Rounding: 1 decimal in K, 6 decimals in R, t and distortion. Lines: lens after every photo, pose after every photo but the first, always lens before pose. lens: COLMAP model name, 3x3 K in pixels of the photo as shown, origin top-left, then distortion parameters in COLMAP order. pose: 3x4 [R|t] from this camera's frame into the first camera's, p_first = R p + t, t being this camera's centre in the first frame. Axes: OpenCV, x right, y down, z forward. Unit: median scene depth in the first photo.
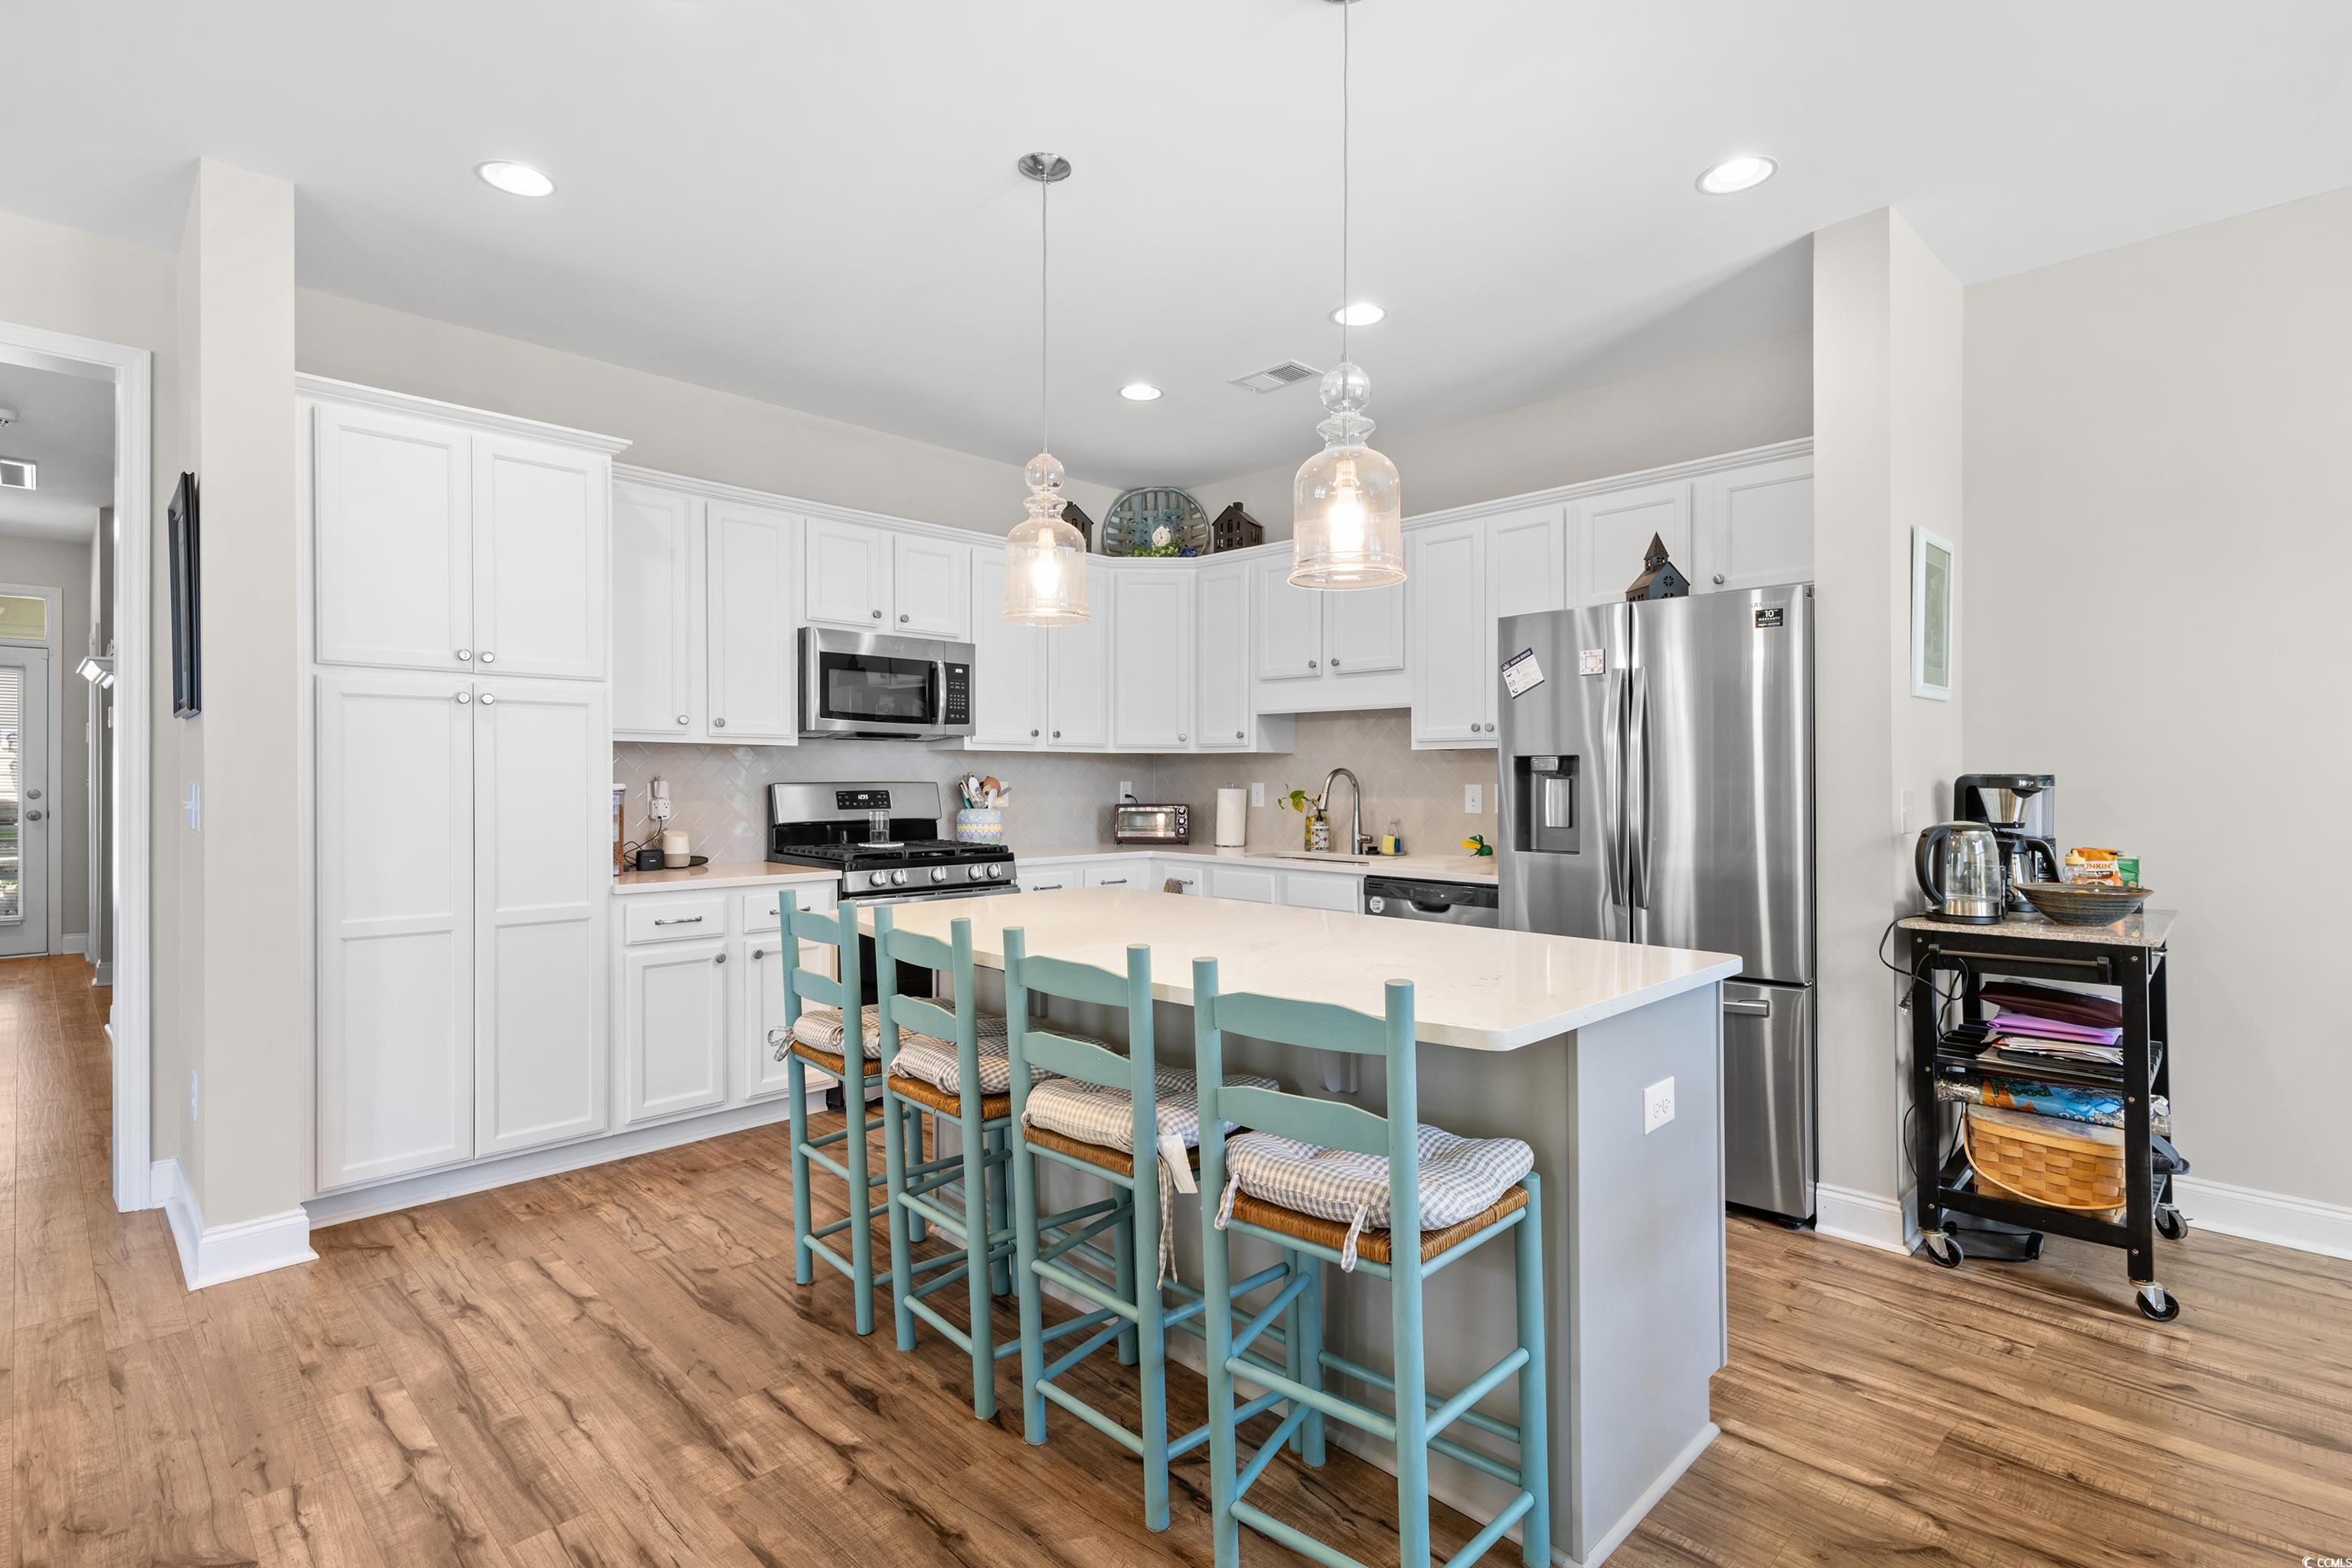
lens RADIAL K [[1093.9, 0, 1183.0], [0, 1093.9, 759.8], [0, 0, 1]] dist [0.047034, -0.019947]
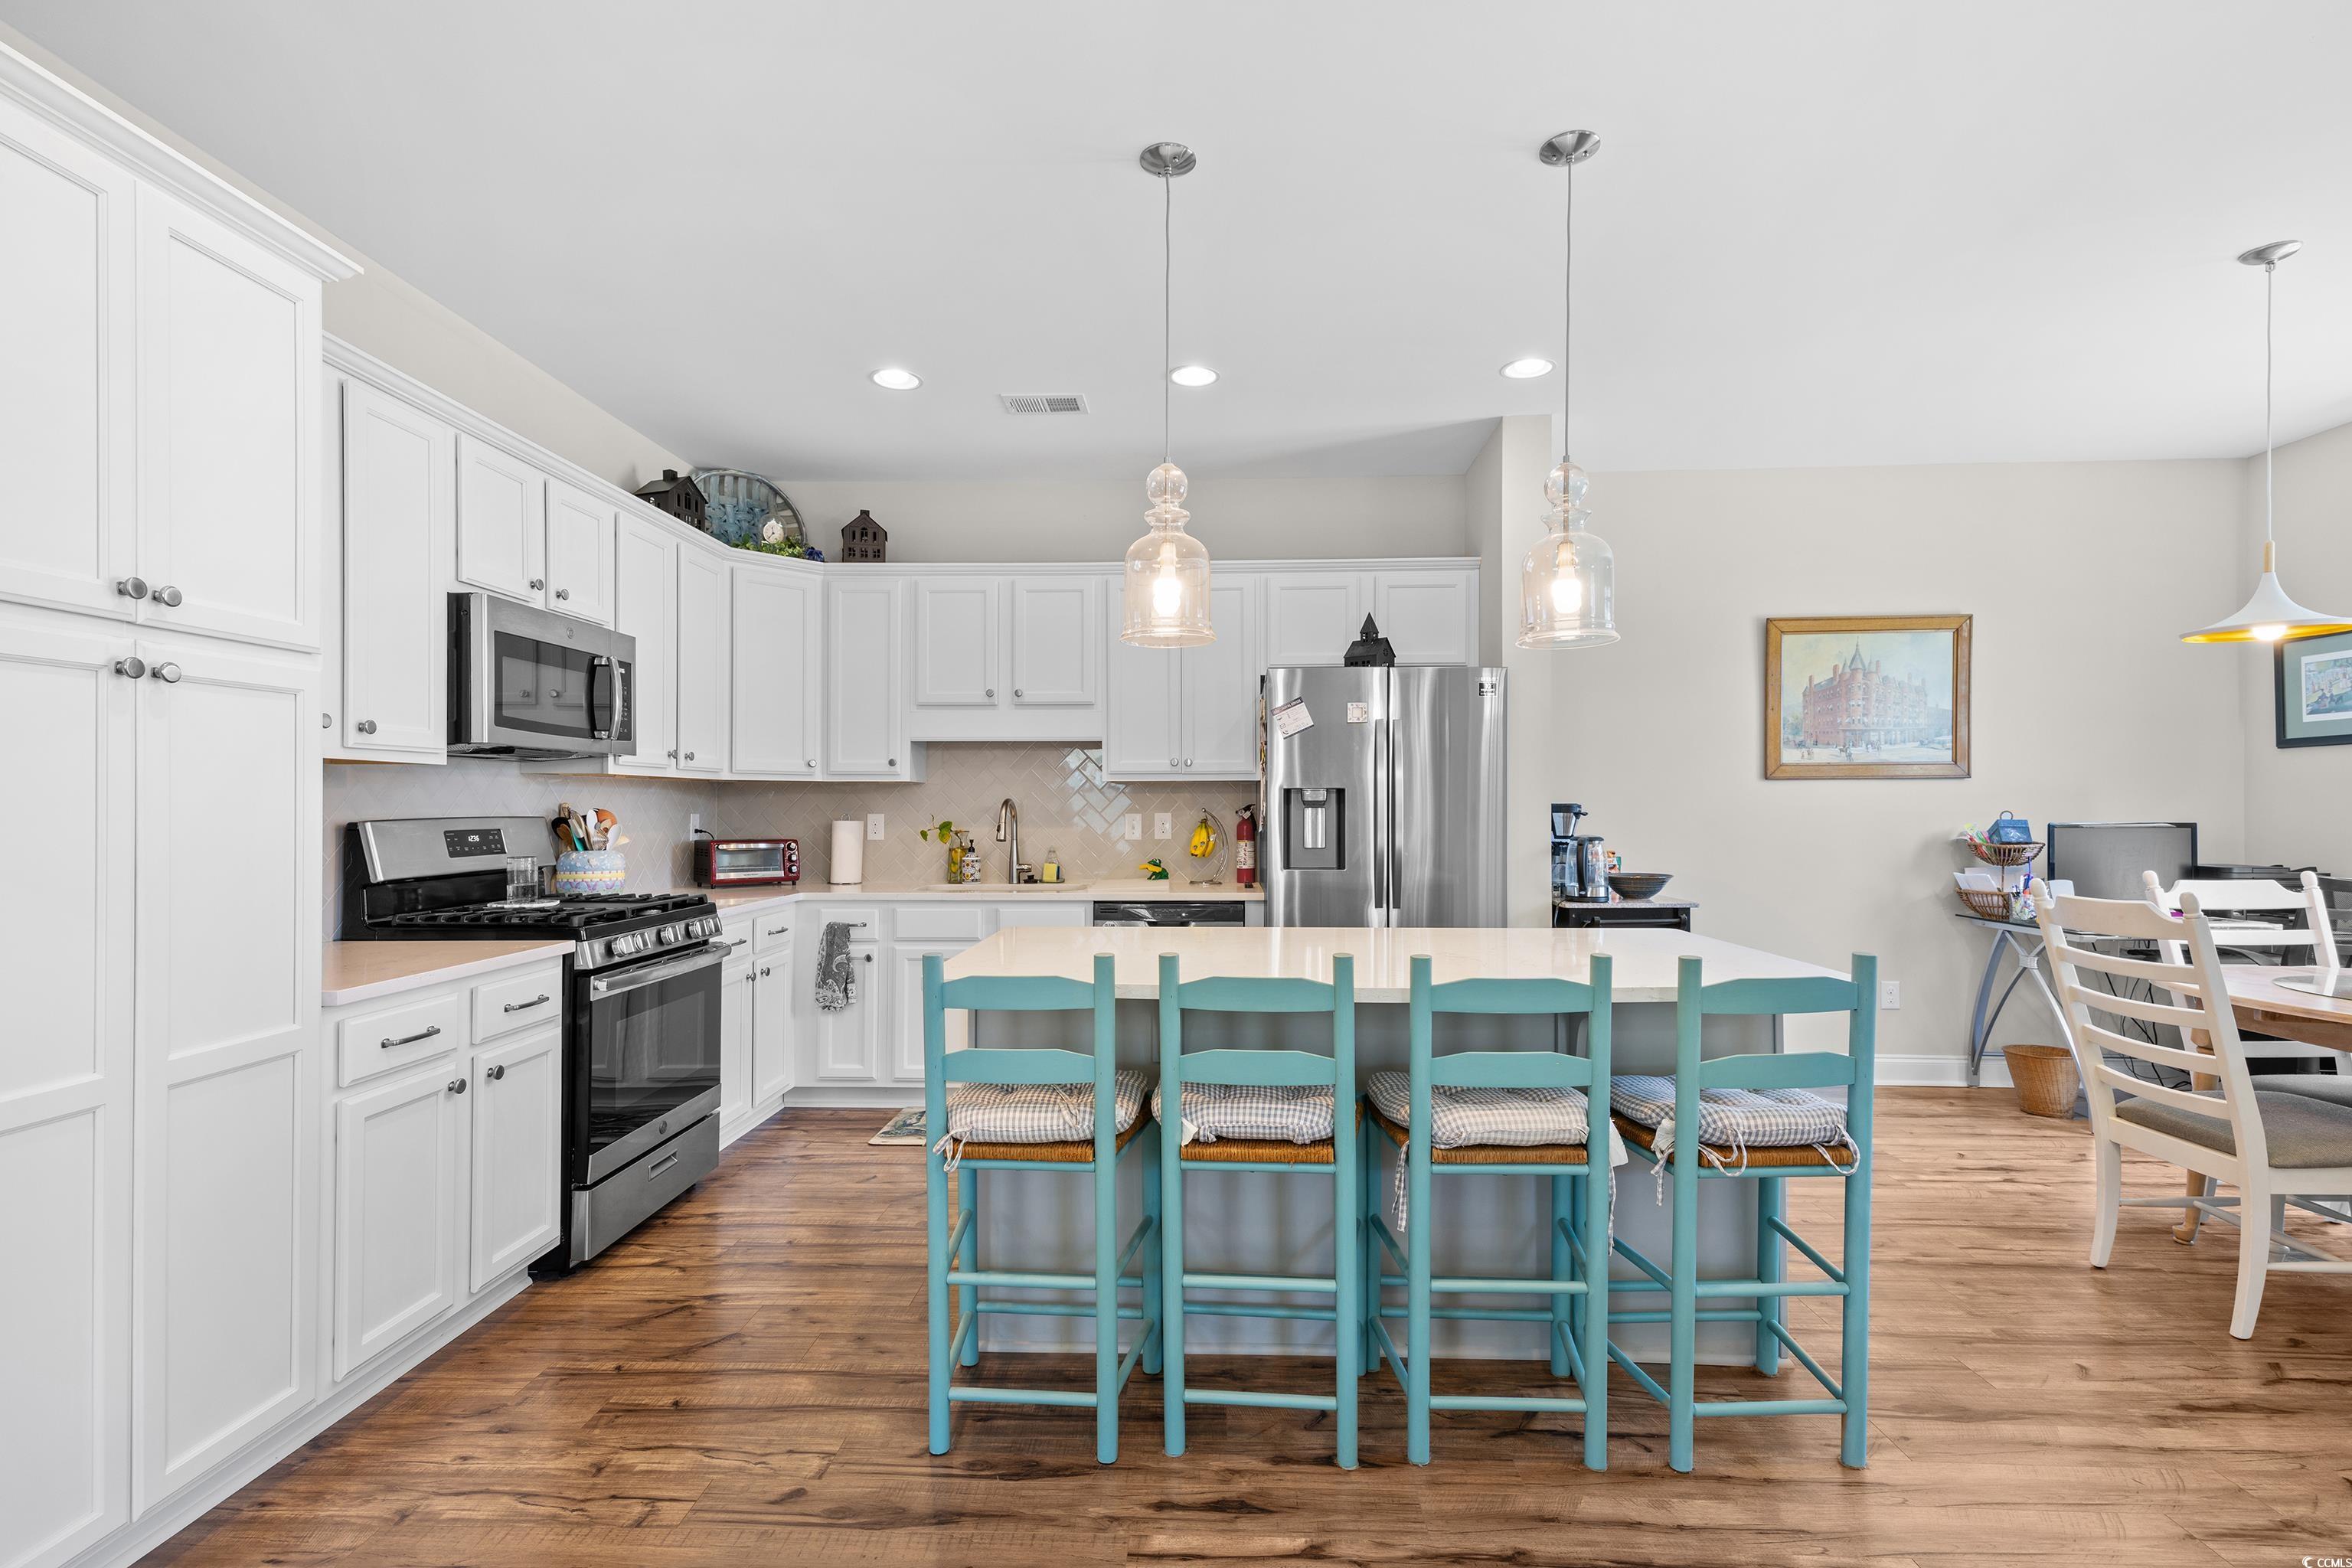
lens RADIAL K [[1073.7, 0, 1177.4], [0, 1073.7, 778.9], [0, 0, 1]] dist [0.055691, -0.018379]
pose [[0.739431, 0.013940, 0.673088, -0.455367], [-0.007296, 0.999893, -0.012693, 0.001358], [-0.673193, 0.004475, 0.739453, 0.187828]]
